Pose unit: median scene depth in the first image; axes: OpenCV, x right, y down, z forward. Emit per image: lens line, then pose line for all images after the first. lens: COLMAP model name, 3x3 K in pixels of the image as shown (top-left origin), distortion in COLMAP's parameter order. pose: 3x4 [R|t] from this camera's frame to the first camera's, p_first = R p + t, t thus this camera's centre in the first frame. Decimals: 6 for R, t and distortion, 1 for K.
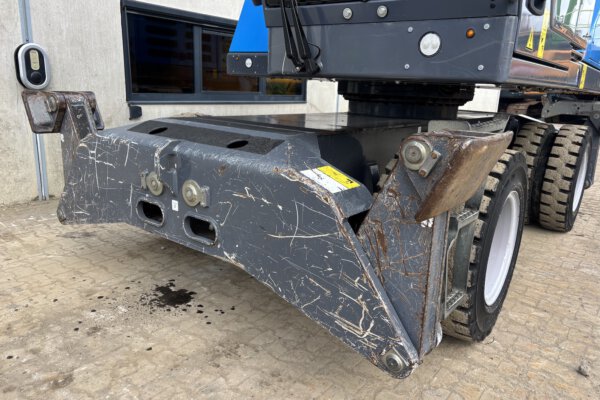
lens RADIAL K [[451.7, 0, 294.7], [0, 451.7, 197.3], [0, 0, 1]] dist [0.038853, -0.005112]
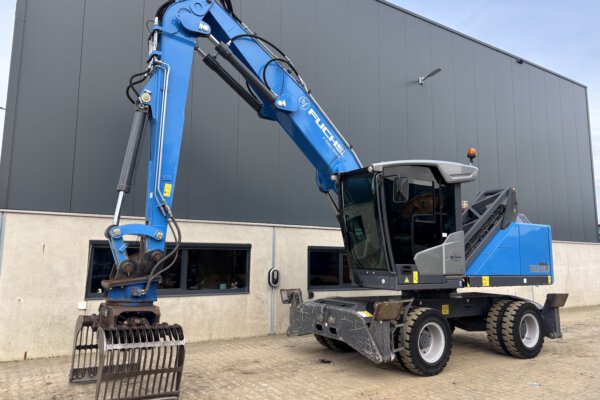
lens RADIAL K [[466.1, 0, 302.1], [0, 466.1, 184.7], [0, 0, 1]] dist [0.006255, -0.006360]
pose [[0.948627, -0.076831, -0.306928, 0.654044], [-0.051146, 0.920073, -0.388395, 0.384668], [0.312236, 0.384140, 0.868876, -2.276513]]
